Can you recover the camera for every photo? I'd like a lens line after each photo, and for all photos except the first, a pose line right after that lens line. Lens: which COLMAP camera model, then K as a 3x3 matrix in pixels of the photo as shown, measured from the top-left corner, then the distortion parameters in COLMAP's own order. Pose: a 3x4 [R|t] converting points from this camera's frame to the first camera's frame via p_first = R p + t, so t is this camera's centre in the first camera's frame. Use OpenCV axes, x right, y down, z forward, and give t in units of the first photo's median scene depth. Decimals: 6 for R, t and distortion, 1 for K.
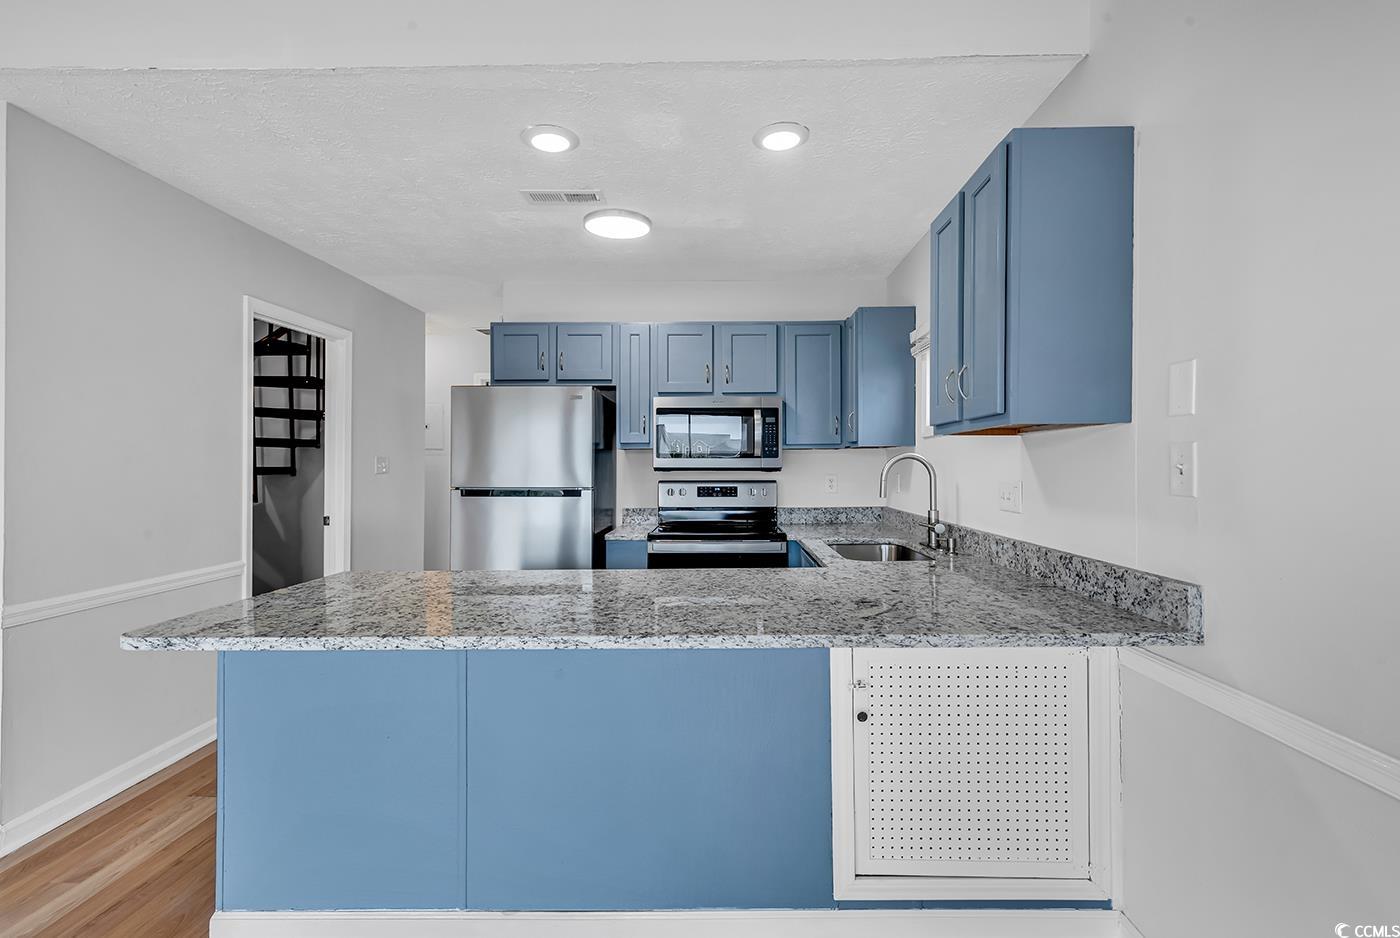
lens RADIAL K [[634.3, 0, 700.0], [0, 634.3, 465.2], [0, 0, 1]] dist [0.011071, -0.002158]
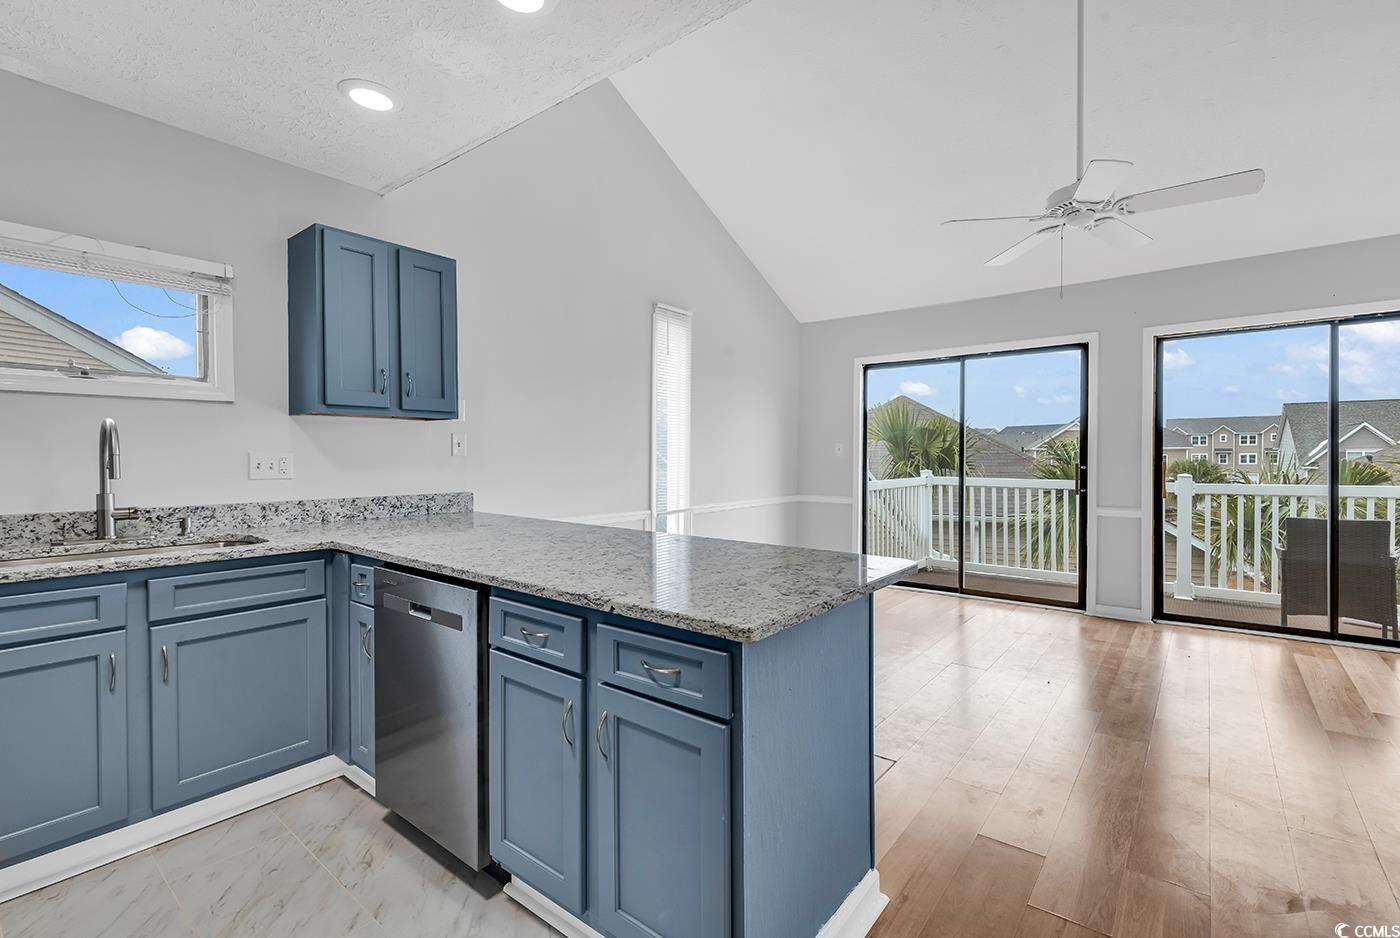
lens RADIAL K [[634.3, 0, 703.8], [0, 634.3, 470.1], [0, 0, 1]] dist [0.011071, -0.002158]
pose [[-0.799302, -0.010399, 0.600840, -0.981775], [0.001529, 0.999812, 0.019338, 0.037867], [-0.600928, 0.016376, -0.799136, 1.656407]]
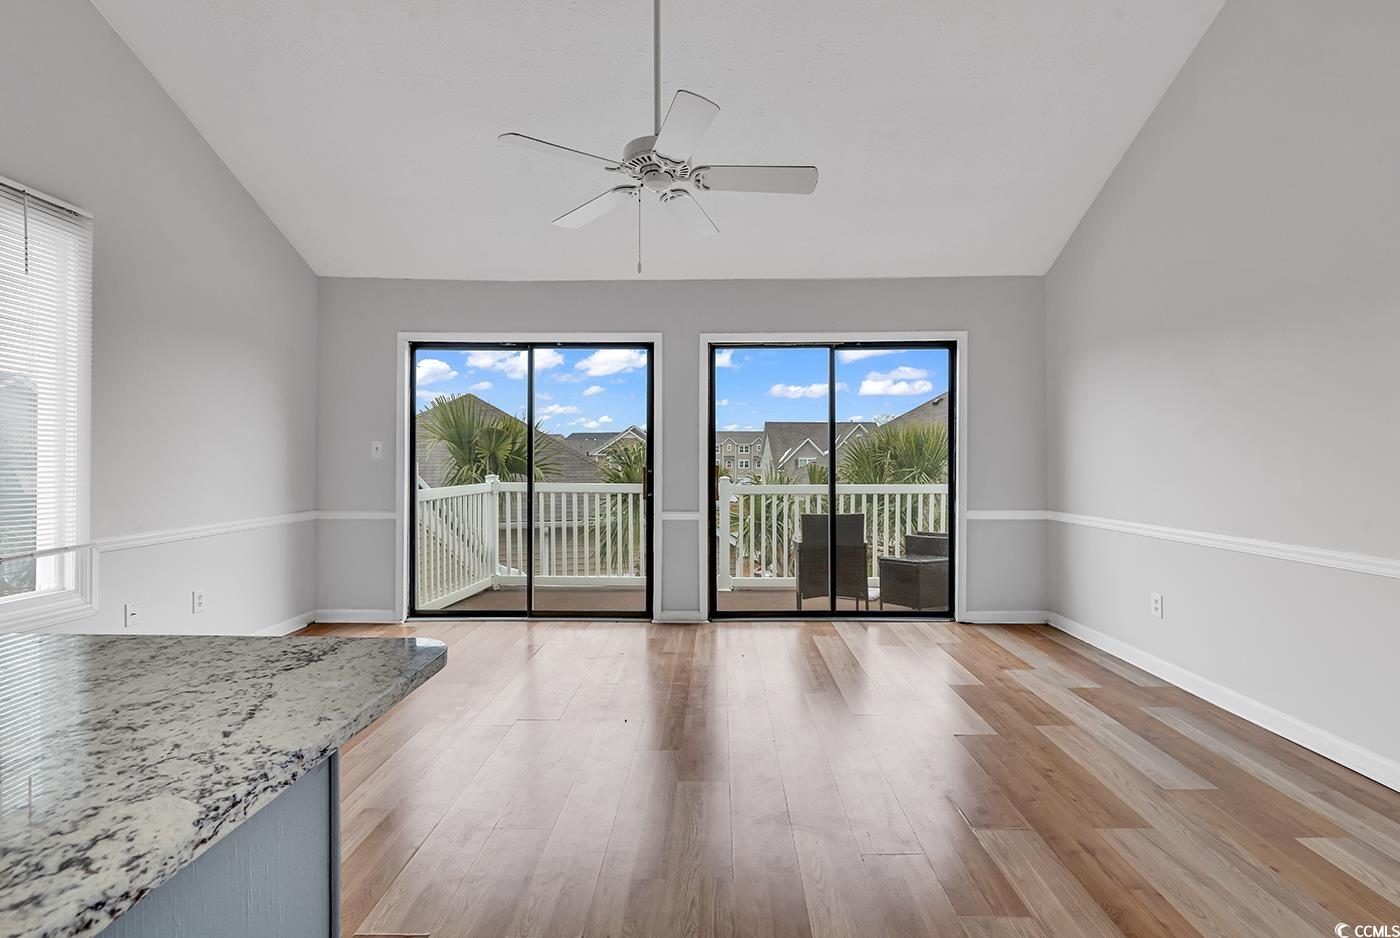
lens RADIAL K [[634.3, 0, 700.4], [0, 634.3, 465.0], [0, 0, 1]] dist [0.011071, -0.002158]
pose [[-0.999997, -0.002540, 0.000578, -0.871131], [-0.002538, 0.999990, 0.003780, 0.044468], [-0.000588, 0.003778, -0.999993, 1.207462]]
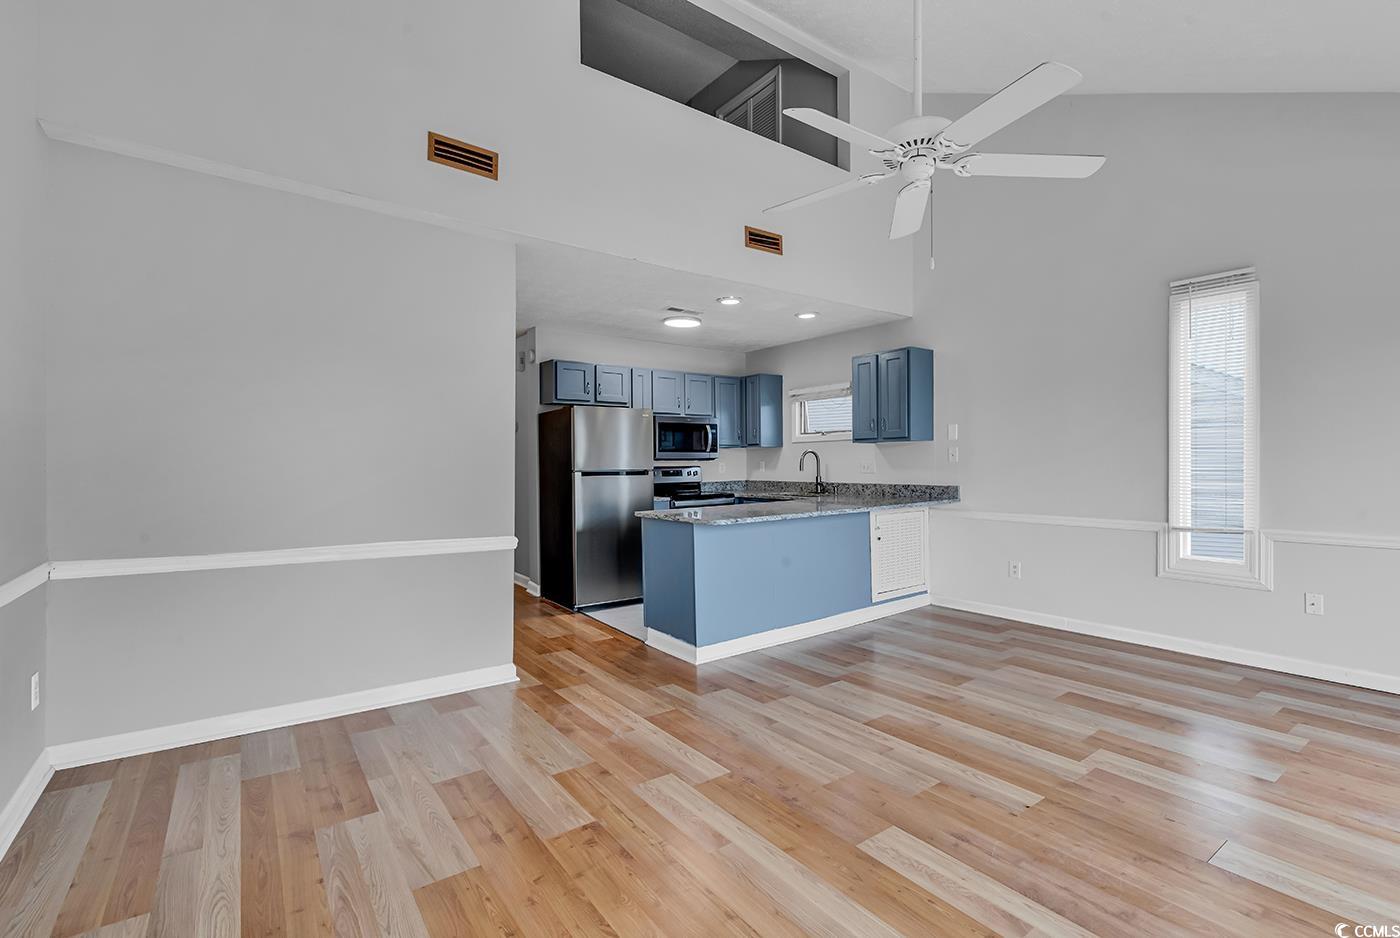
lens RADIAL K [[634.3, 0, 708.4], [0, 634.3, 467.3], [0, 0, 1]] dist [0.011071, -0.002158]
pose [[0.791588, -0.011996, 0.610937, -1.767418], [0.008081, 0.999925, 0.009164, 0.023825], [-0.611001, -0.002317, 0.791626, -0.691471]]
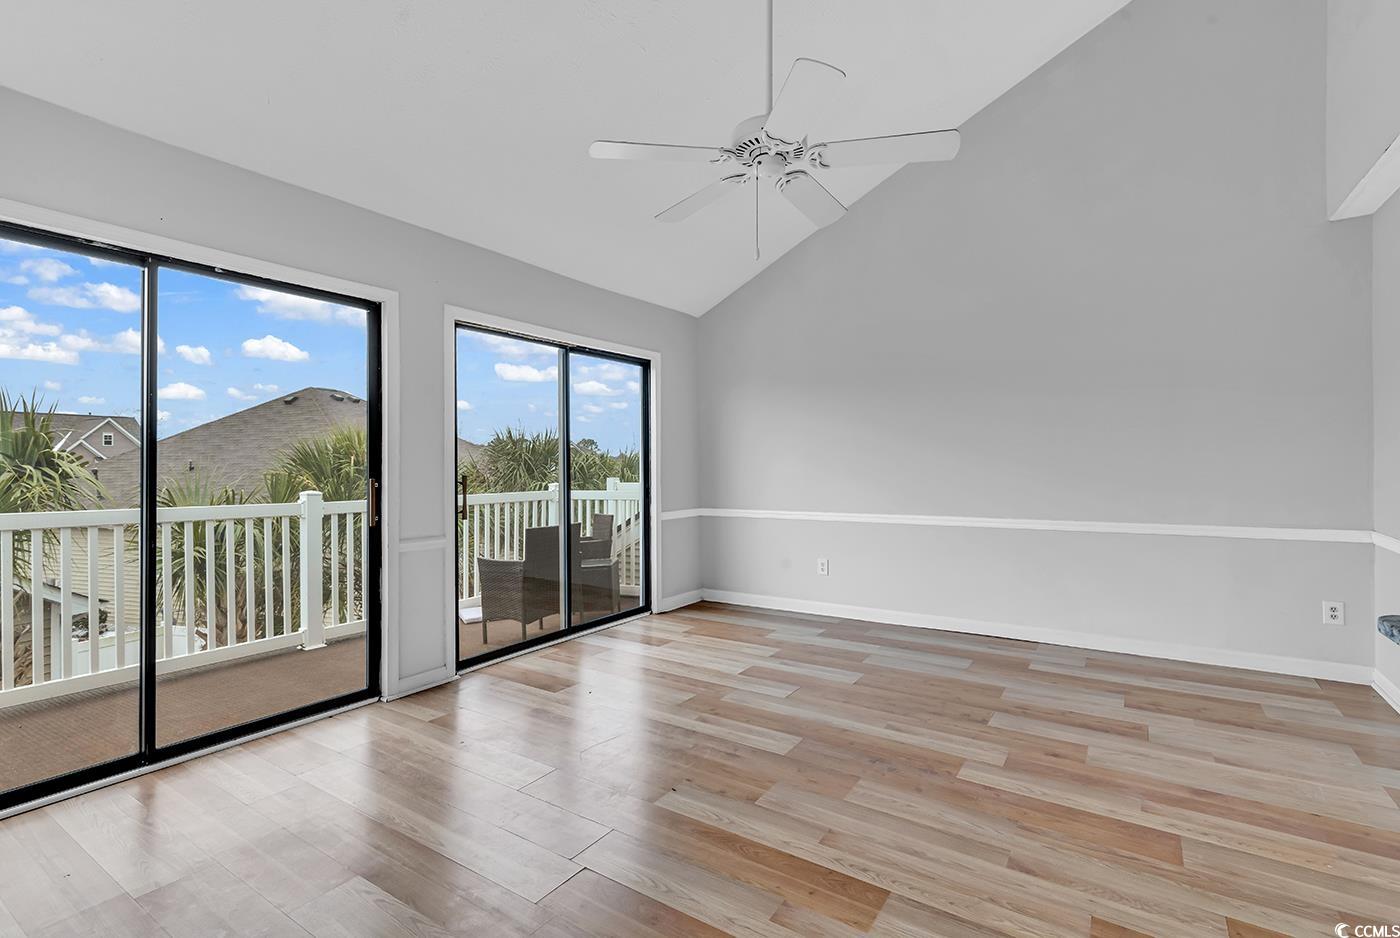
lens RADIAL K [[634.3, 0, 694.6], [0, 634.3, 464.7], [0, 0, 1]] dist [0.011071, -0.002158]
pose [[-0.552567, -0.005950, -0.833447, 0.206611], [0.009177, 0.999870, -0.013223, 0.054852], [0.833418, -0.014955, -0.552441, 0.475565]]
